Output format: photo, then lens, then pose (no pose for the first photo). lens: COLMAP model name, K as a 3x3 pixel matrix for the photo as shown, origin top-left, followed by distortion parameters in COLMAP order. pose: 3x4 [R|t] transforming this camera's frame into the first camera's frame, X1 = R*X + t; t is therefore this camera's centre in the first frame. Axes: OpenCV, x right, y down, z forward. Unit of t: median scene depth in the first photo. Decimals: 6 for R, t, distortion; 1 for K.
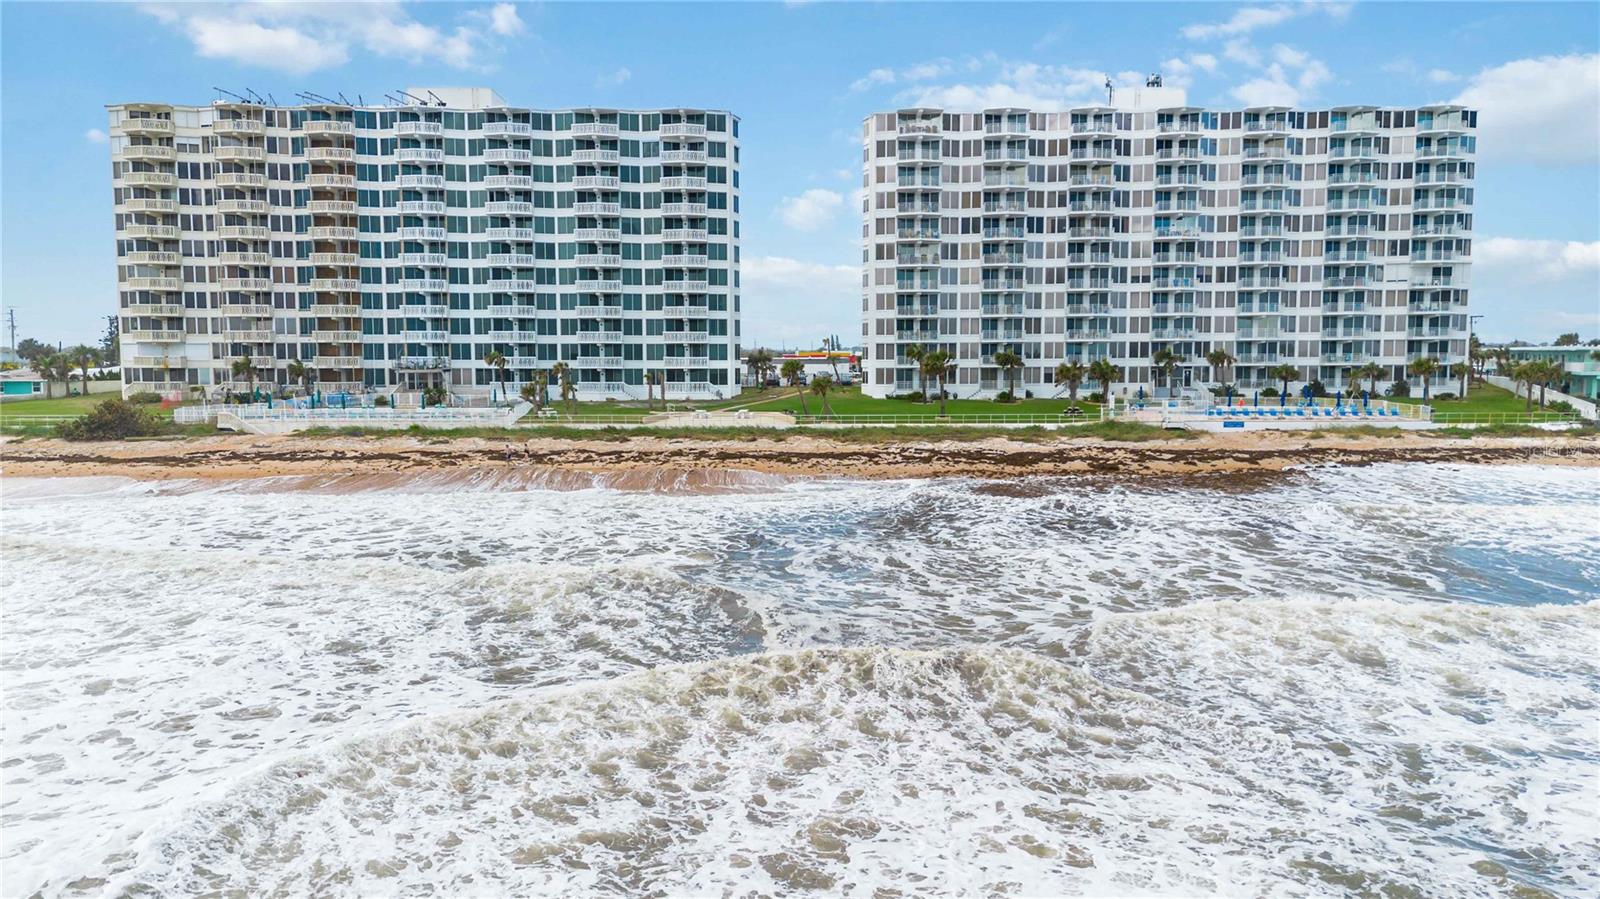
lens RADIAL K [[1129.9, 0, 800.0], [0, 1129.9, 449.5], [0, 0, 1]] dist [0.075301, -0.081118]
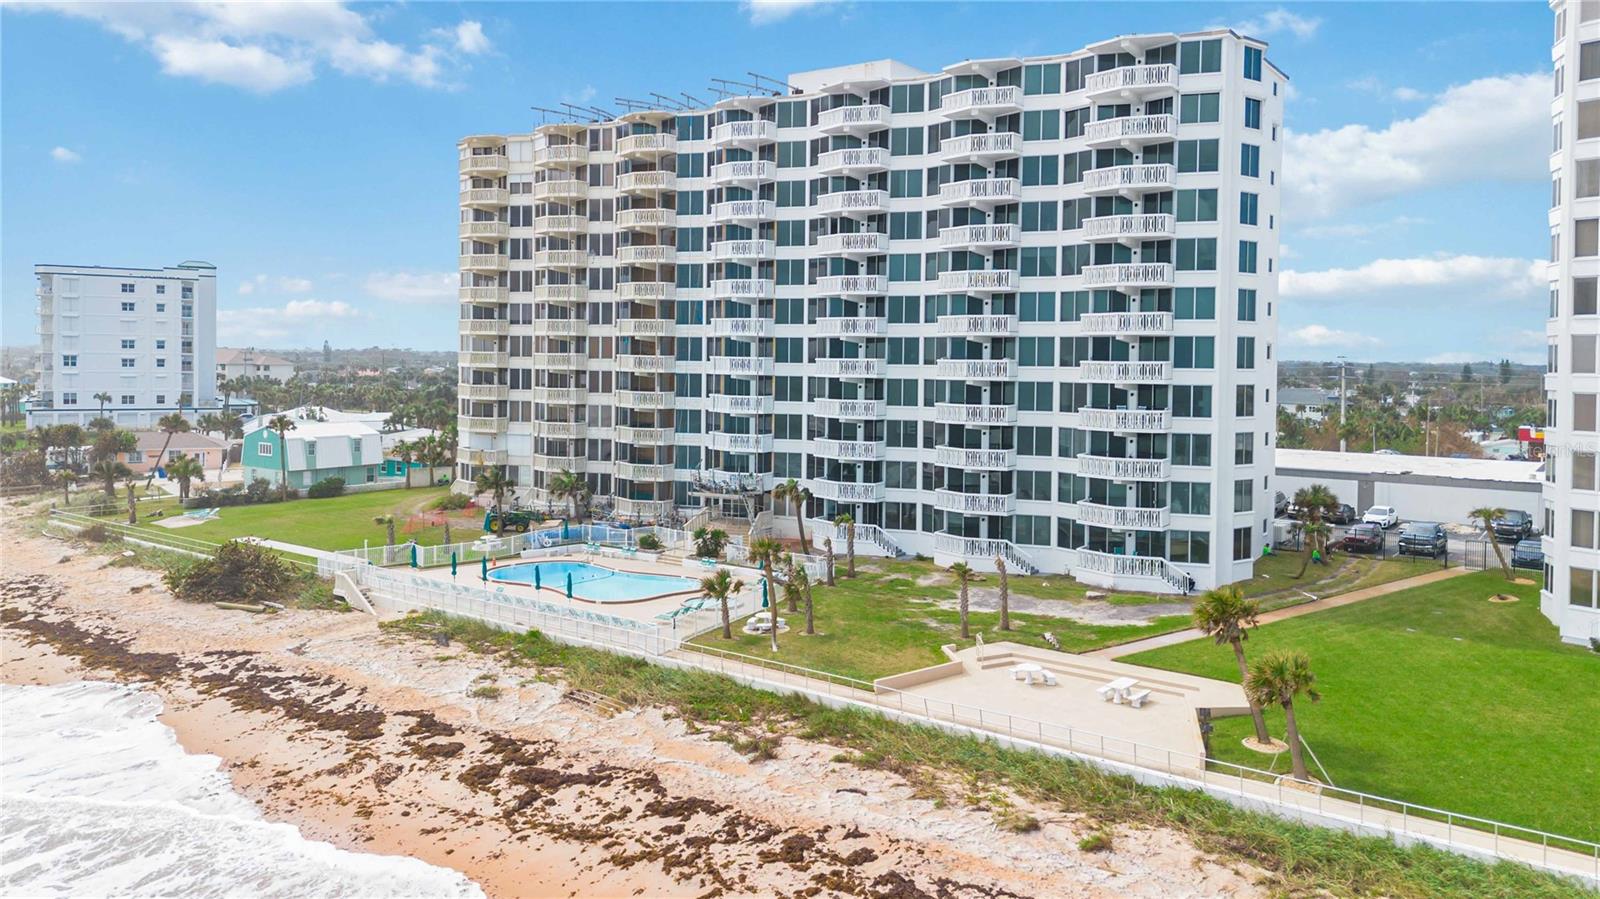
lens RADIAL K [[1151.5, 0, 801.3], [0, 1151.5, 392.5], [0, 0, 1]] dist [0.064018, -0.057230]
pose [[0.802371, 0.030743, -0.596034, 0.098859], [-0.064866, 0.997249, -0.035884, -0.105513], [0.593291, 0.067455, 0.802157, 0.481149]]
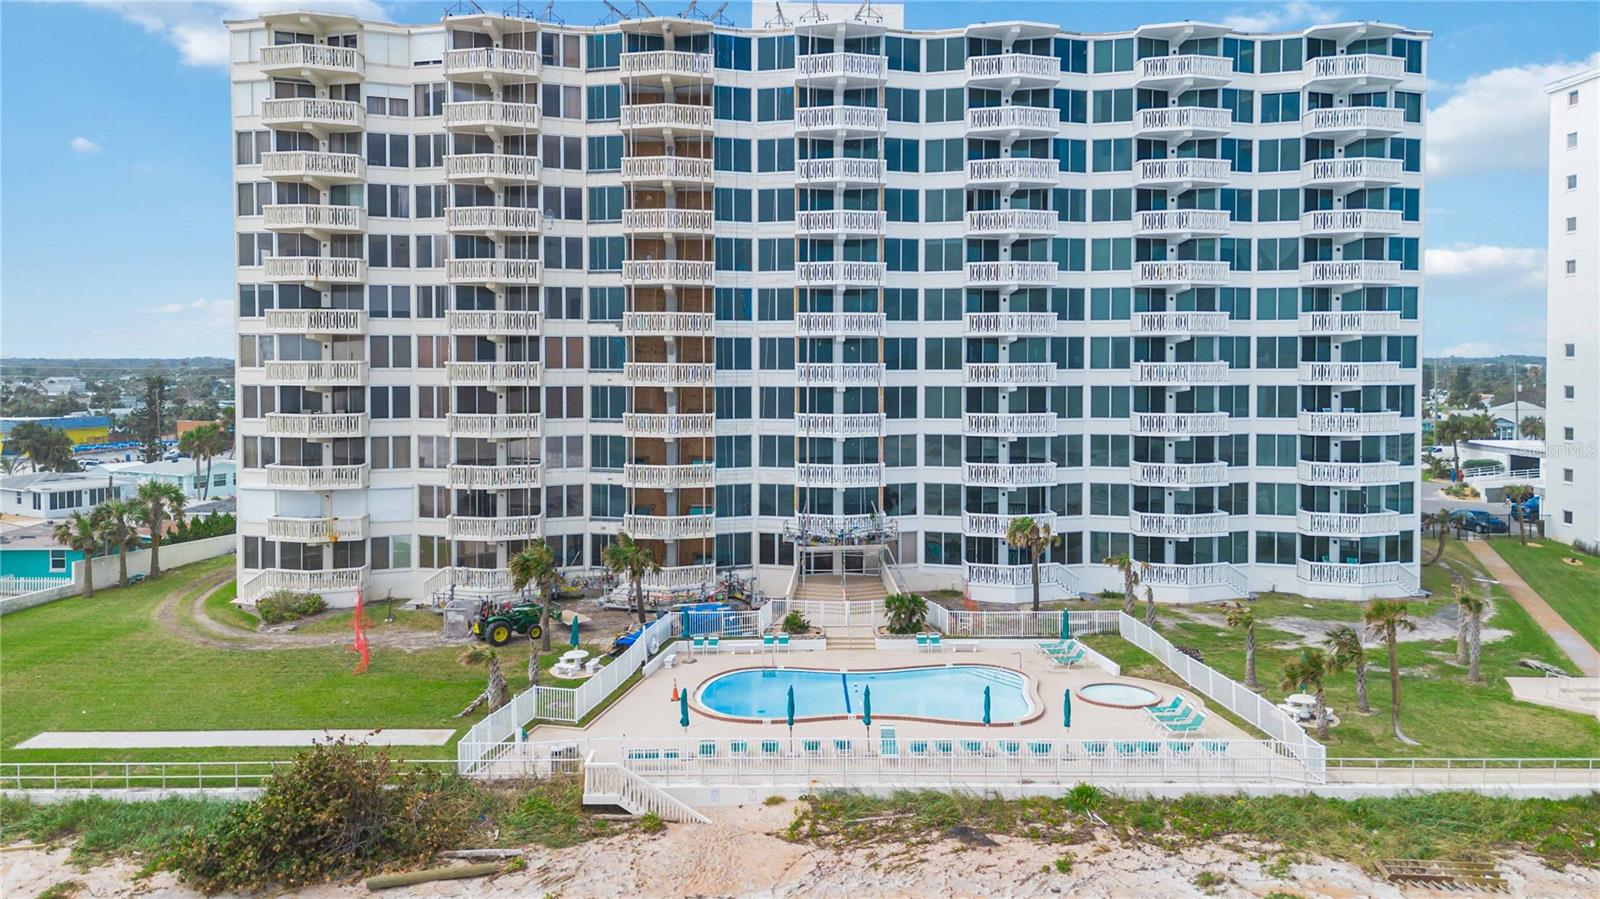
lens RADIAL K [[1151.5, 0, 801.3], [0, 1151.5, 392.5], [0, 0, 1]] dist [0.064018, -0.057230]
pose [[0.999894, 0.001157, 0.014532, -0.353580], [-0.000368, 0.998534, -0.054127, -0.107217], [-0.014573, 0.054116, 0.998428, 0.486140]]
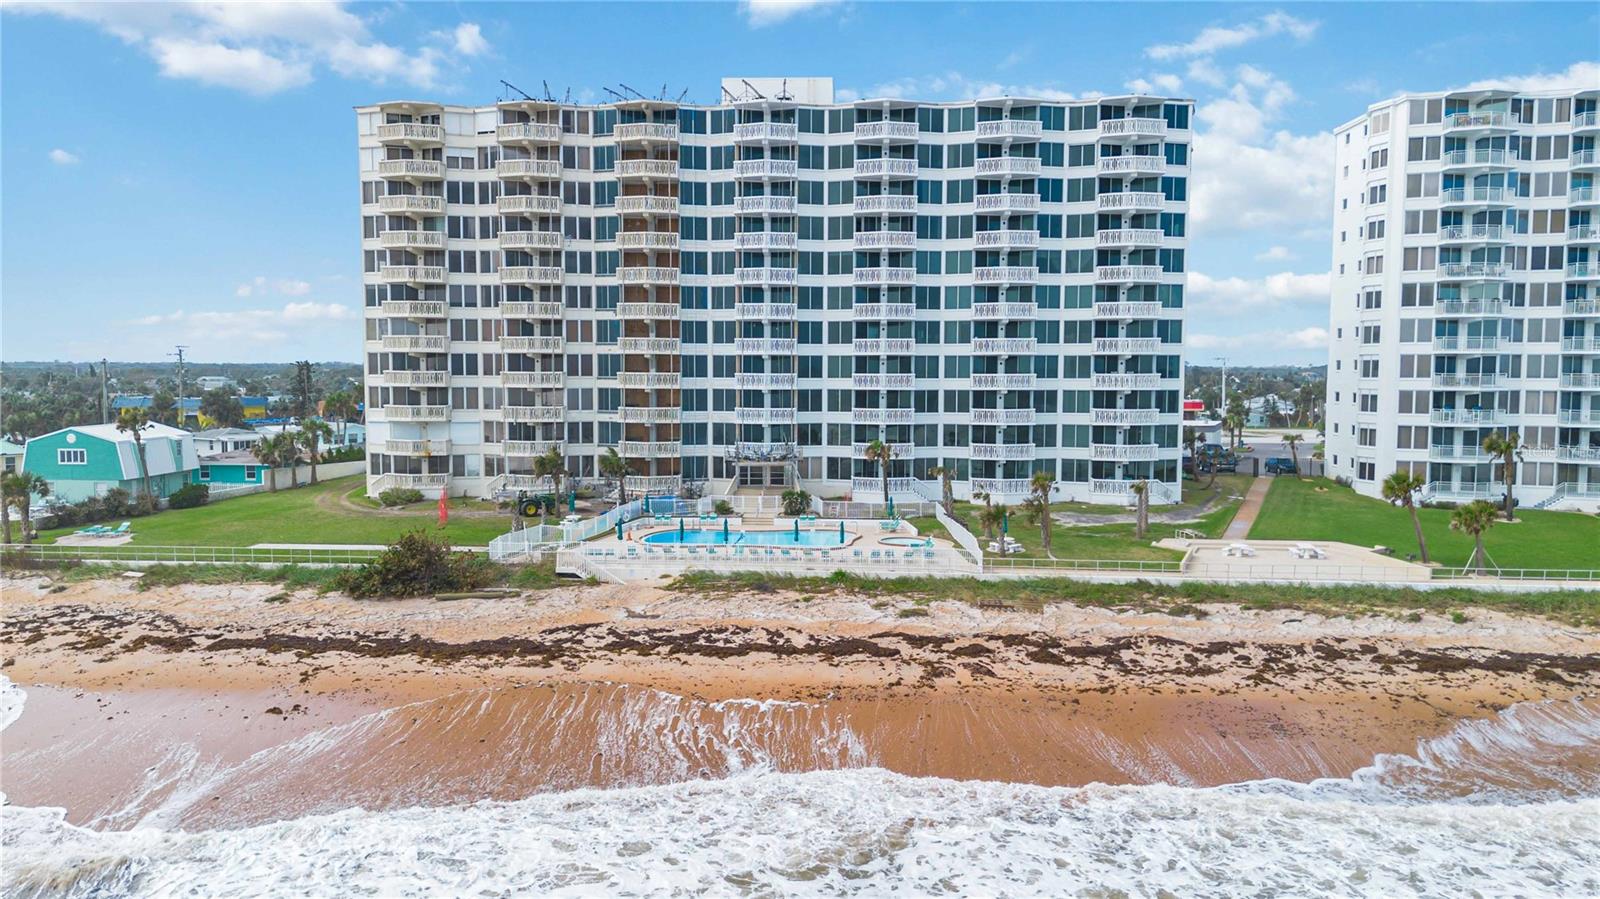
lens RADIAL K [[1129.9, 0, 800.0], [0, 1129.9, 449.5], [0, 0, 1]] dist [0.075301, -0.081118]
pose [[0.997397, 0.009687, -0.071448, -0.254328], [-0.010556, 0.999875, -0.011797, -0.068233], [0.071325, 0.012520, 0.997375, 0.273436]]
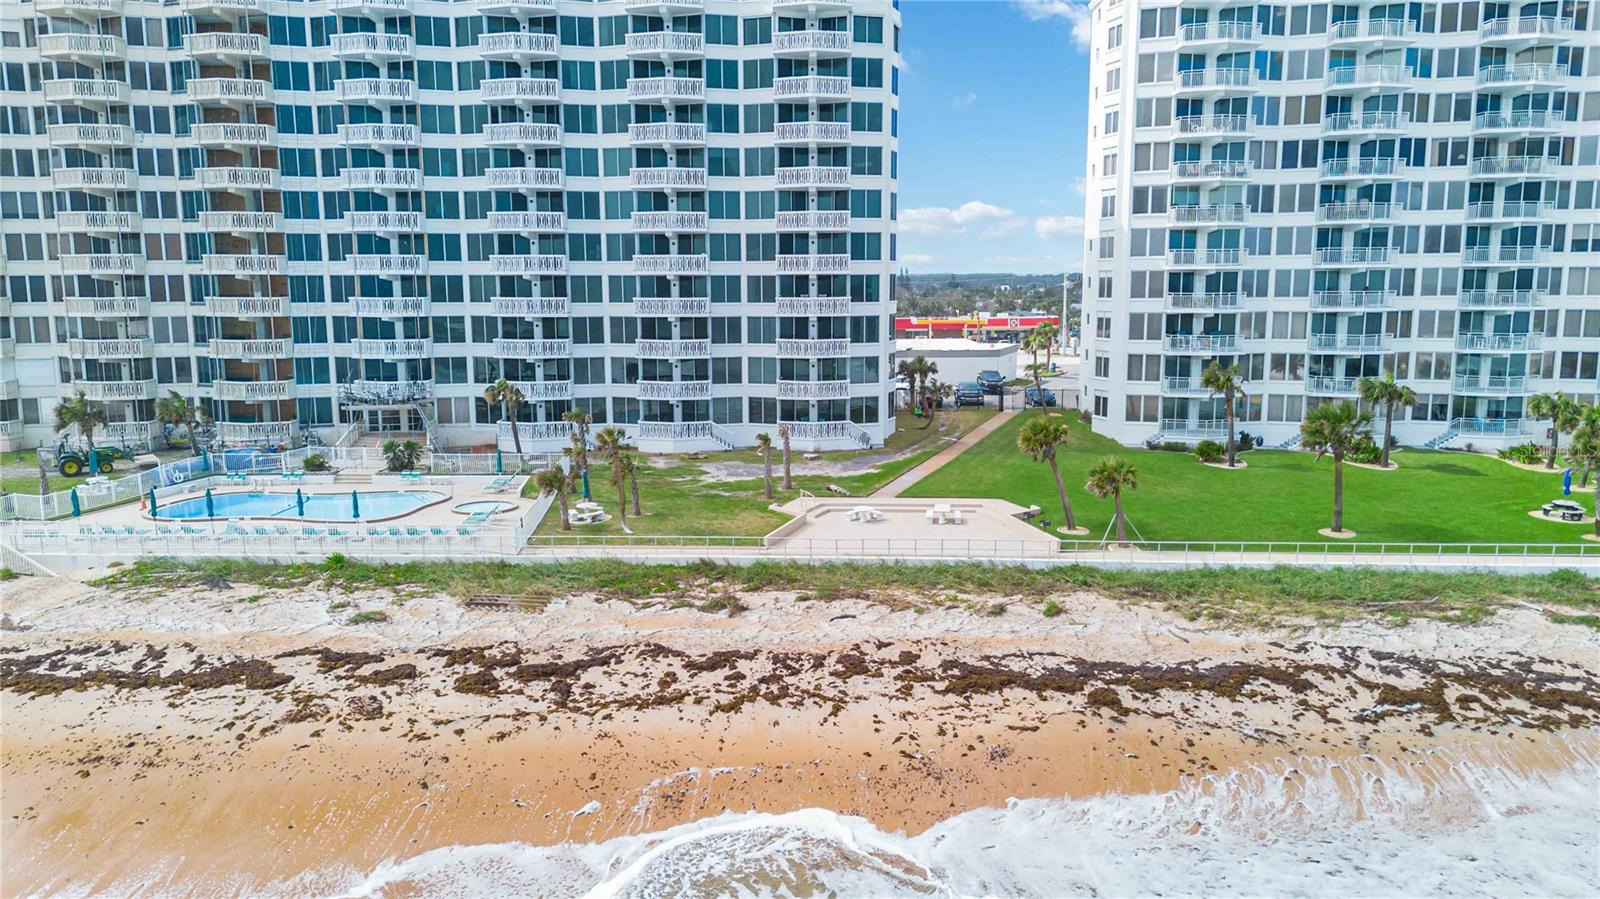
lens RADIAL K [[1122.7, 0, 800.0], [0, 1122.7, 449.5], [0, 0, 1]] dist [0.086894, -0.097726]
pose [[0.999034, 0.003375, -0.043805, -0.081766], [-0.000479, 0.997822, 0.065959, -0.084736], [0.043932, -0.065874, 0.996860, 0.395176]]
